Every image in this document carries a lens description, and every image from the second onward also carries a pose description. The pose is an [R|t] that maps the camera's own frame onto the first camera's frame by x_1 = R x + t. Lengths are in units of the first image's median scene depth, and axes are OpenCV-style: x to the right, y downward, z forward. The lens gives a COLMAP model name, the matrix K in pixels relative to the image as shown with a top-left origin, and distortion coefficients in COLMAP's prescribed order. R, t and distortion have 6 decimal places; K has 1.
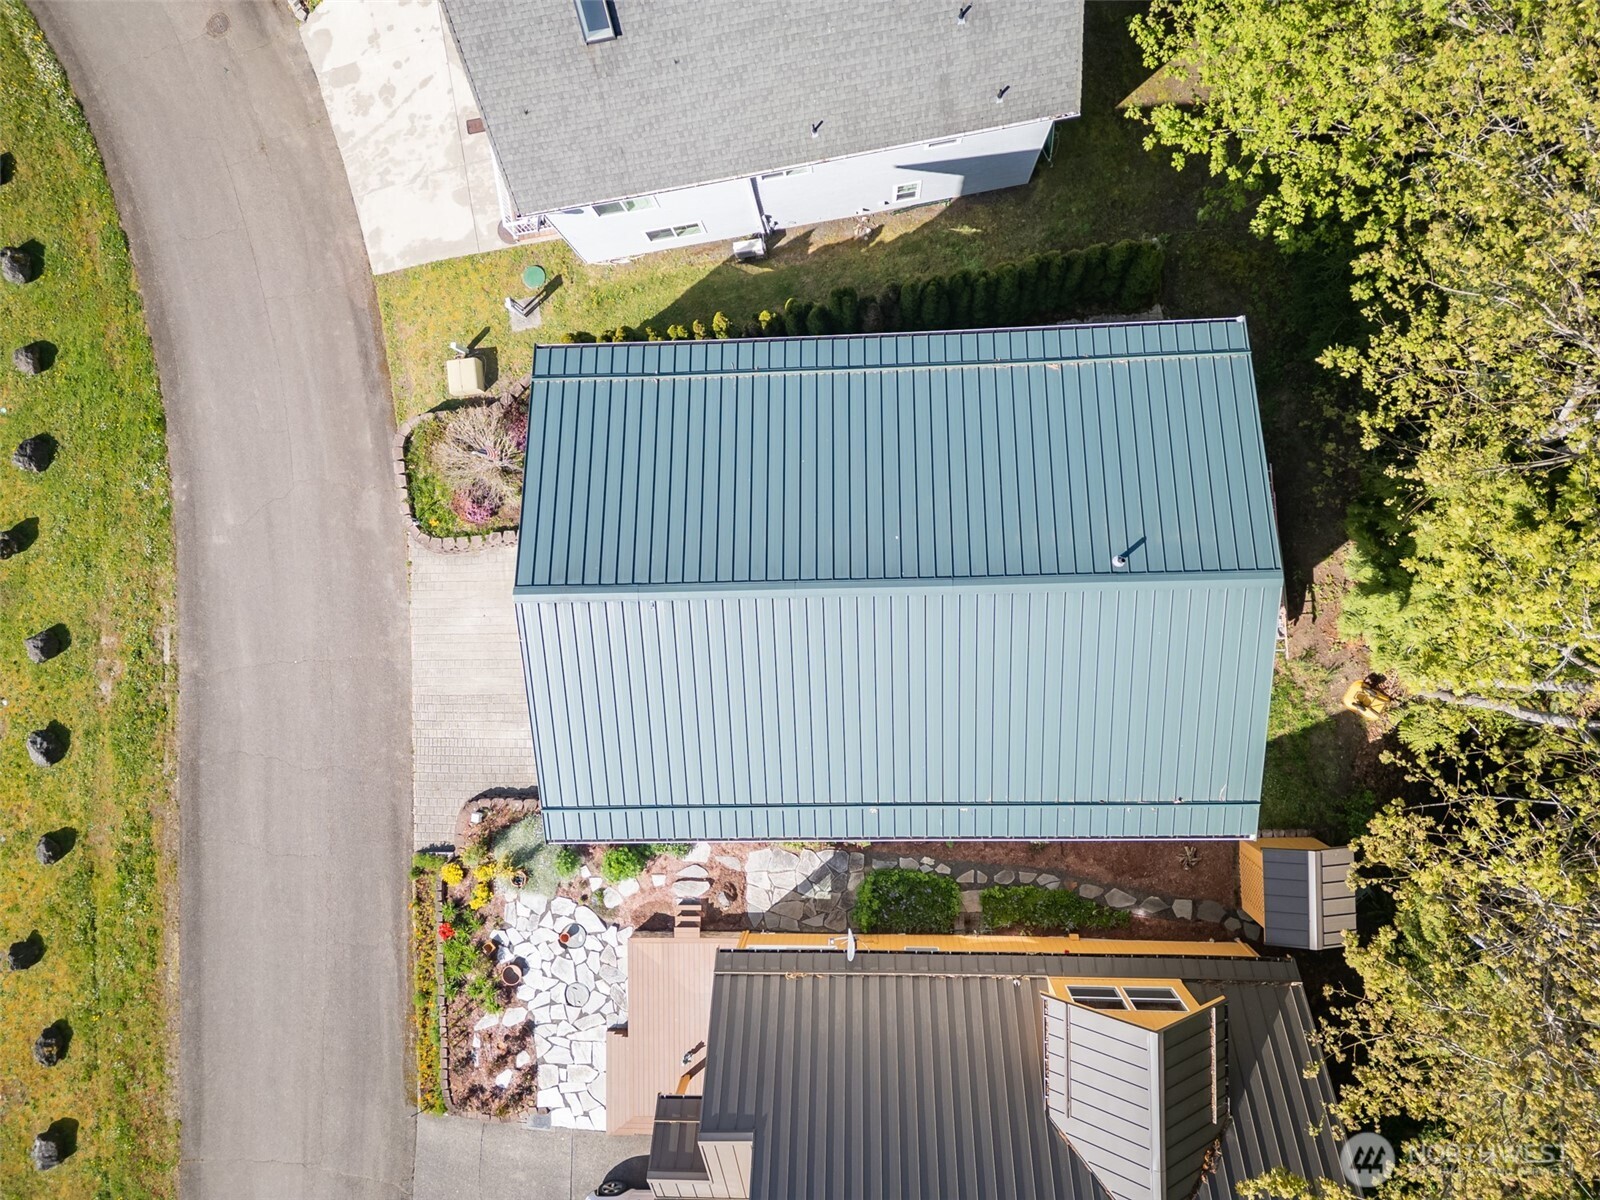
lens RADIAL K [[1113.5, 0, 797.9], [0, 1113.5, 602.5], [0, 0, 1]] dist [0.037844, -0.010375]
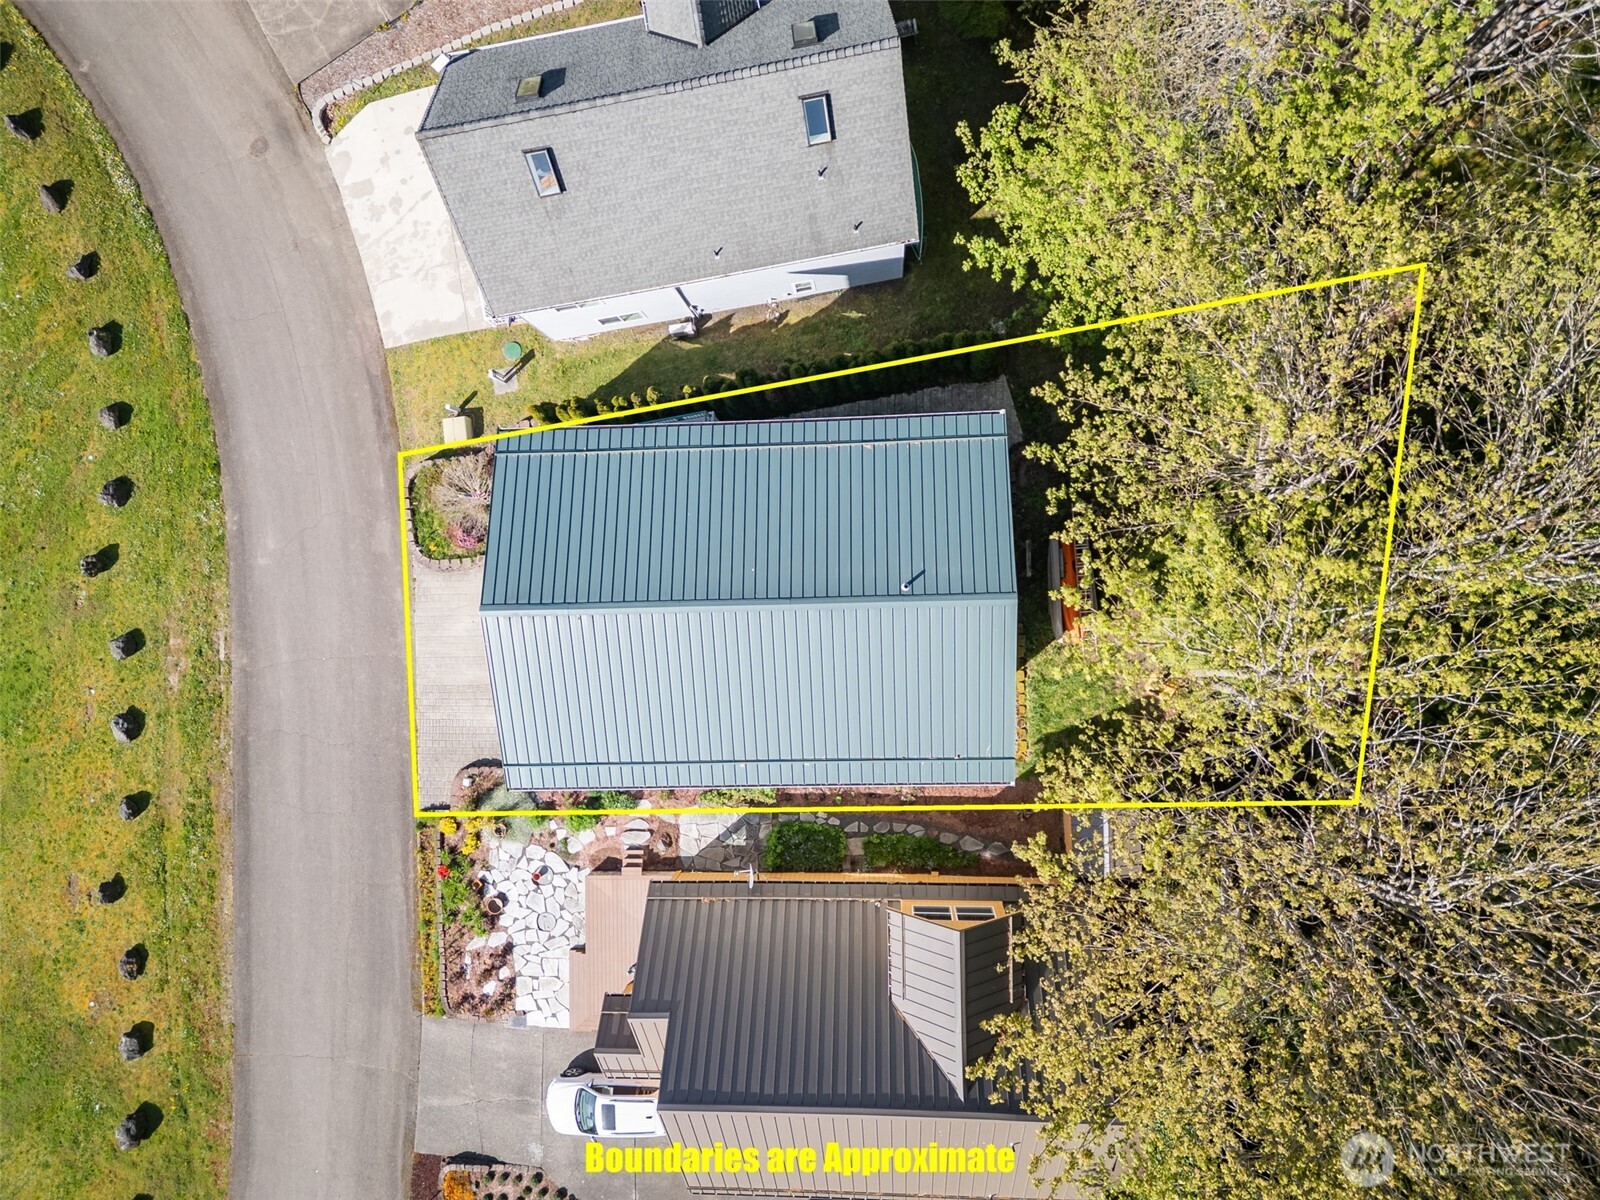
lens RADIAL K [[1113.5, 0, 804.2], [0, 1113.5, 601.9], [0, 0, 1]] dist [0.037844, -0.010375]
pose [[0.999915, -0.002117, -0.012877, 0.109209], [0.002170, 0.999989, 0.004109, -0.015069], [0.012868, -0.004136, 0.999909, -0.254754]]
